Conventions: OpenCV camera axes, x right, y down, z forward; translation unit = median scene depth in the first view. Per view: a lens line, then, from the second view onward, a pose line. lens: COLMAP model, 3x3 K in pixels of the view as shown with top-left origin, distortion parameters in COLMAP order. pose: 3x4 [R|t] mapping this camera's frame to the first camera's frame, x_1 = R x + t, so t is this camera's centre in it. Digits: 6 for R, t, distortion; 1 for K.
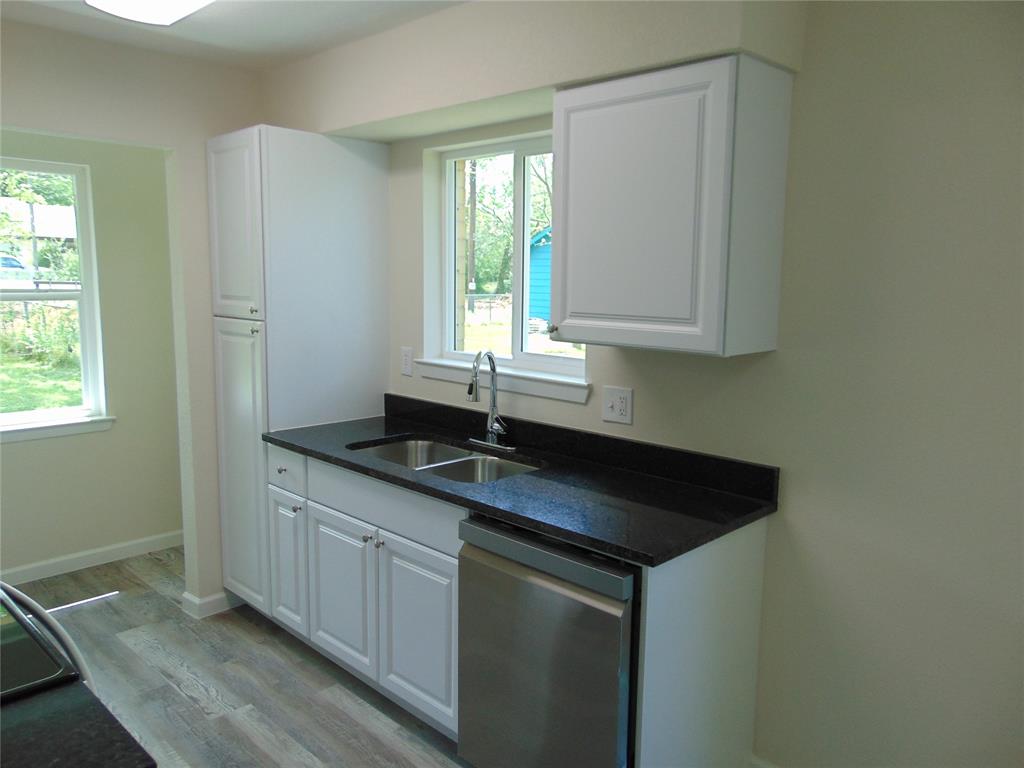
lens RADIAL K [[769.1, 0, 511.3], [0, 769.1, 380.7], [0, 0, 1]] dist [-0.023964, 0.060860]
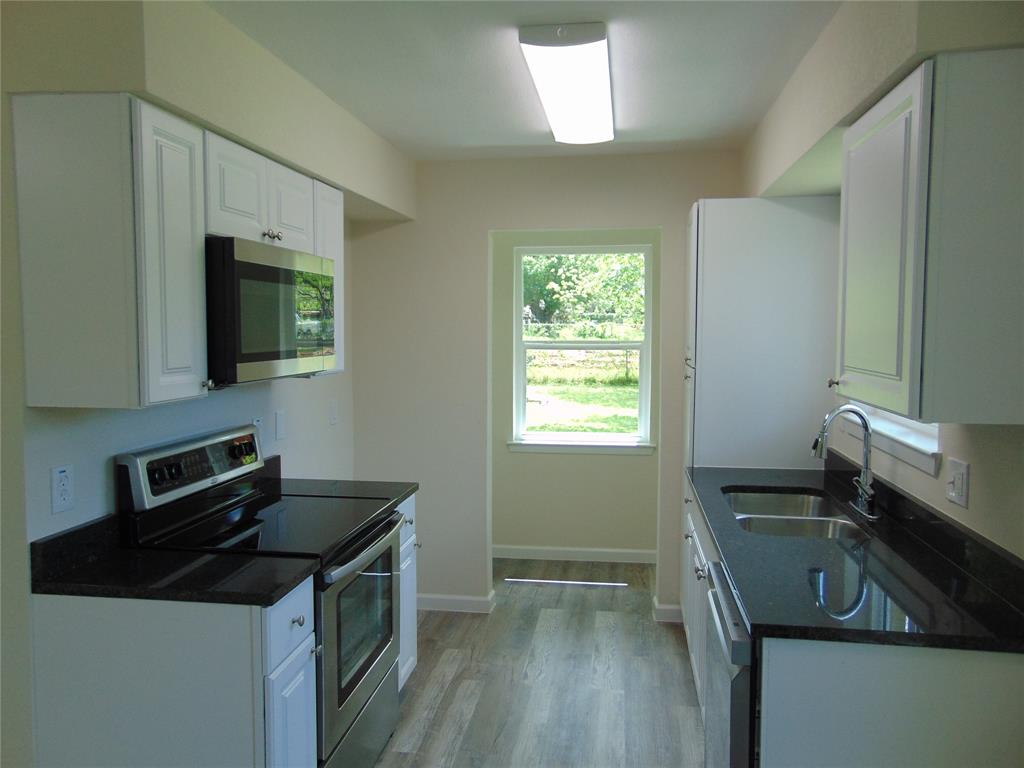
lens RADIAL K [[769.1, 0, 516.1], [0, 769.1, 380.4], [0, 0, 1]] dist [-0.023964, 0.060860]
pose [[0.595449, 0.040671, -0.802363, 0.493939], [-0.096004, 0.995164, -0.020803, -0.012769], [0.797636, 0.089417, 0.596474, 0.124184]]
